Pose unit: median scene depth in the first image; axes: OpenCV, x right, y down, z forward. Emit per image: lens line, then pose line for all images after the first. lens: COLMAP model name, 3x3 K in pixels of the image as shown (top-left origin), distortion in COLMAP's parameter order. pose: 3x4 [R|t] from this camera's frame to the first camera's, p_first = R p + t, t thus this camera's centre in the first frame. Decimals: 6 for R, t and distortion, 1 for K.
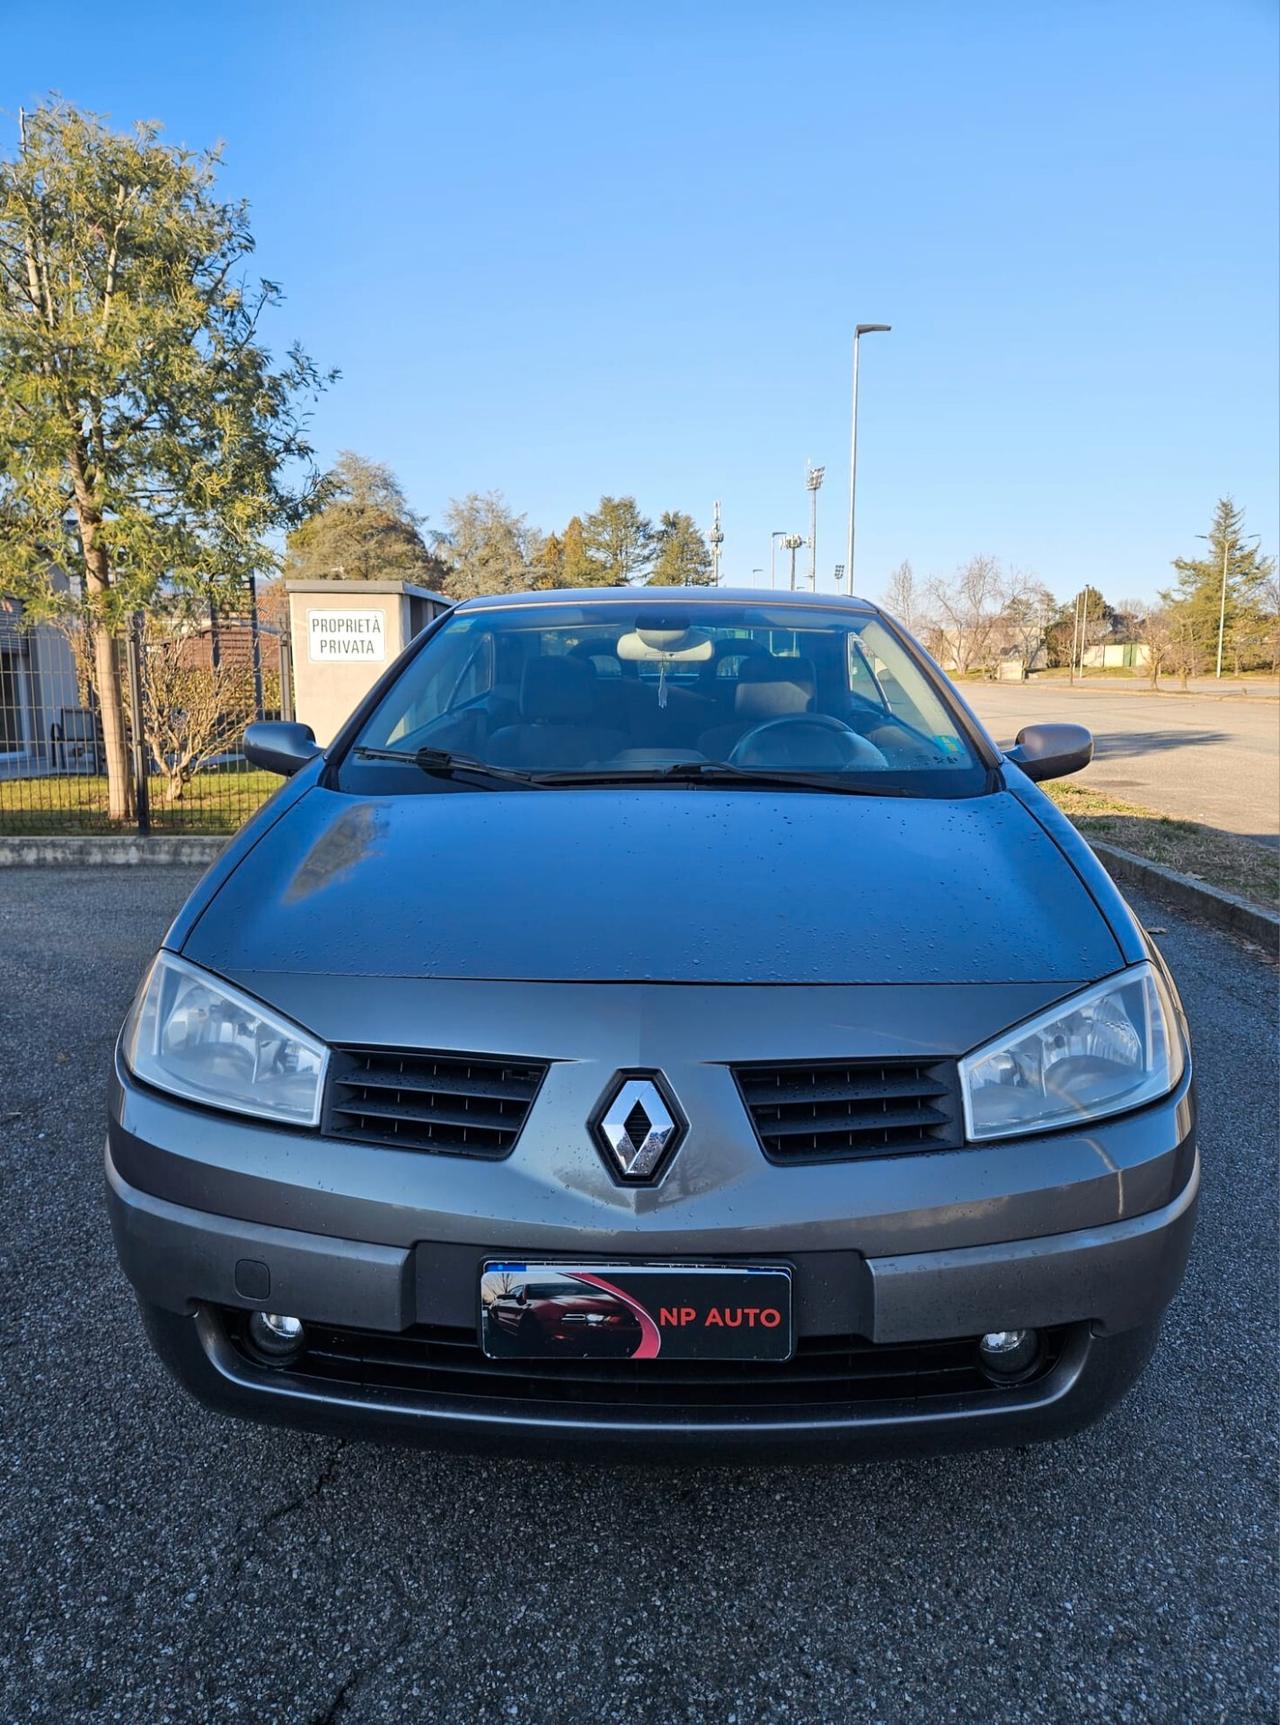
lens RADIAL K [[1175.9, 0, 665.7], [0, 1175.9, 862.4], [0, 0, 1]] dist [0.020184, -0.001815]
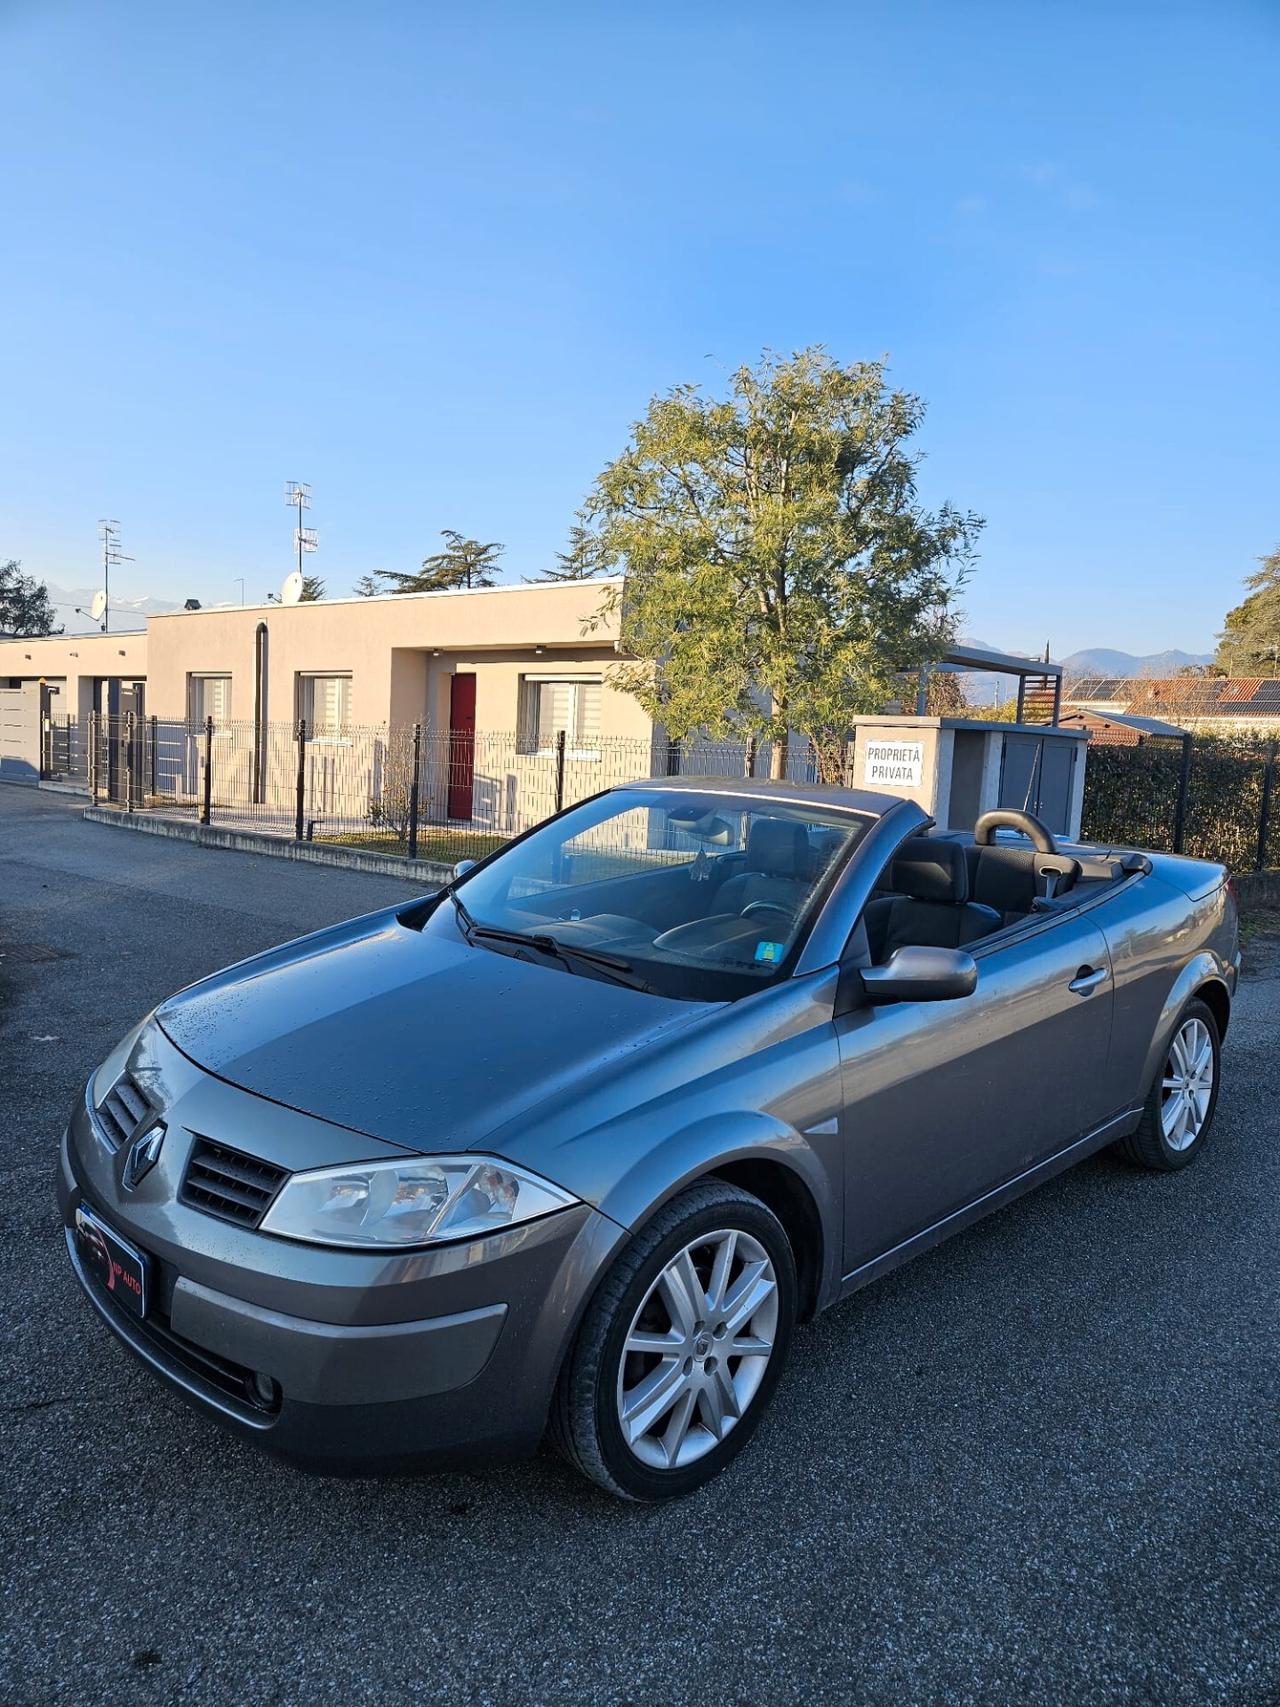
lens RADIAL K [[1138.8, 0, 642.6], [0, 1138.8, 830.5], [0, 0, 1]] dist [0.077624, -0.058515]
pose [[0.716000, 0.084010, -0.693027, 0.329614], [-0.144020, 0.989153, -0.028887, -0.060873], [0.683083, 0.120493, 0.720333, 0.043206]]
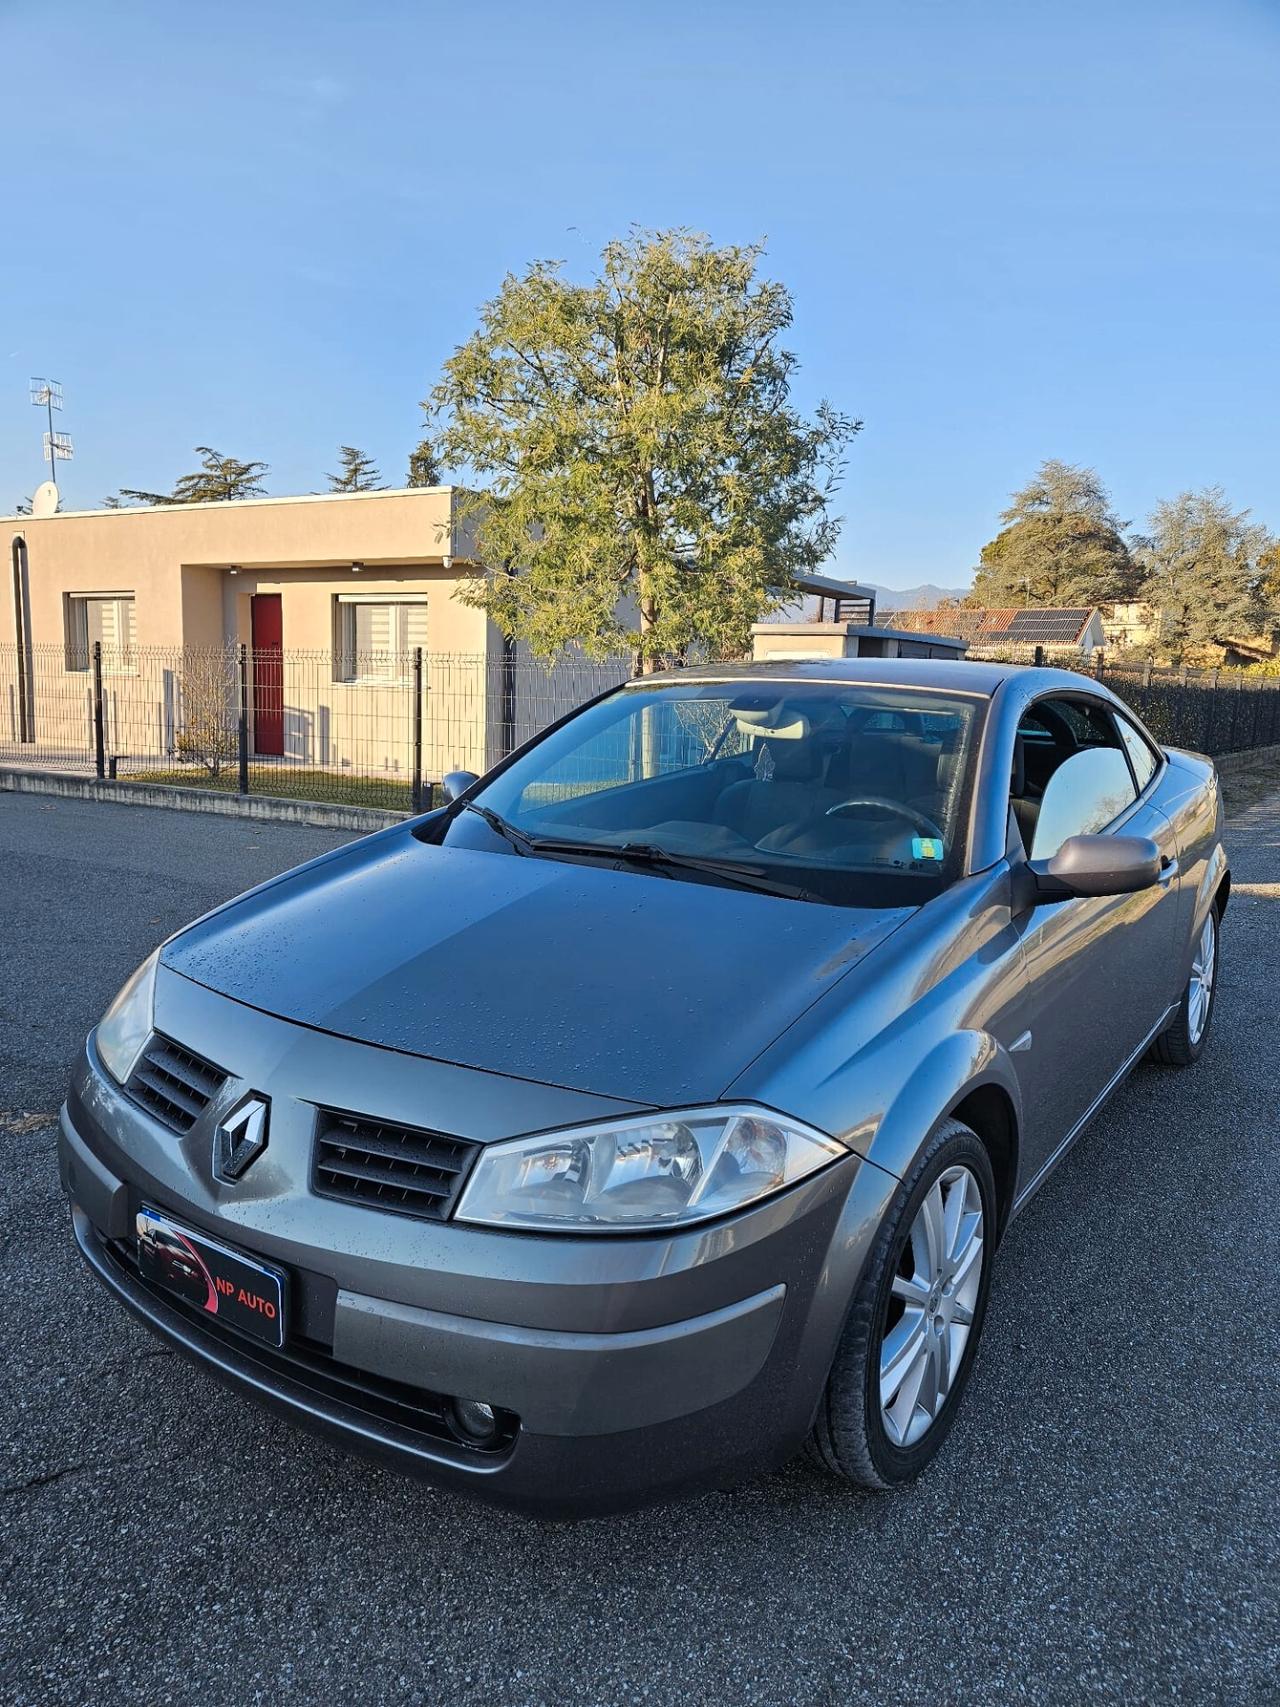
lens RADIAL K [[1135.7, 0, 635.2], [0, 1135.7, 856.1], [0, 0, 1]] dist [0.065348, -0.056503]
pose [[0.831999, 0.105728, -0.544609, 0.200444], [-0.109651, 0.993646, 0.025389, -0.032937], [0.543833, 0.038593, 0.838306, 0.031955]]
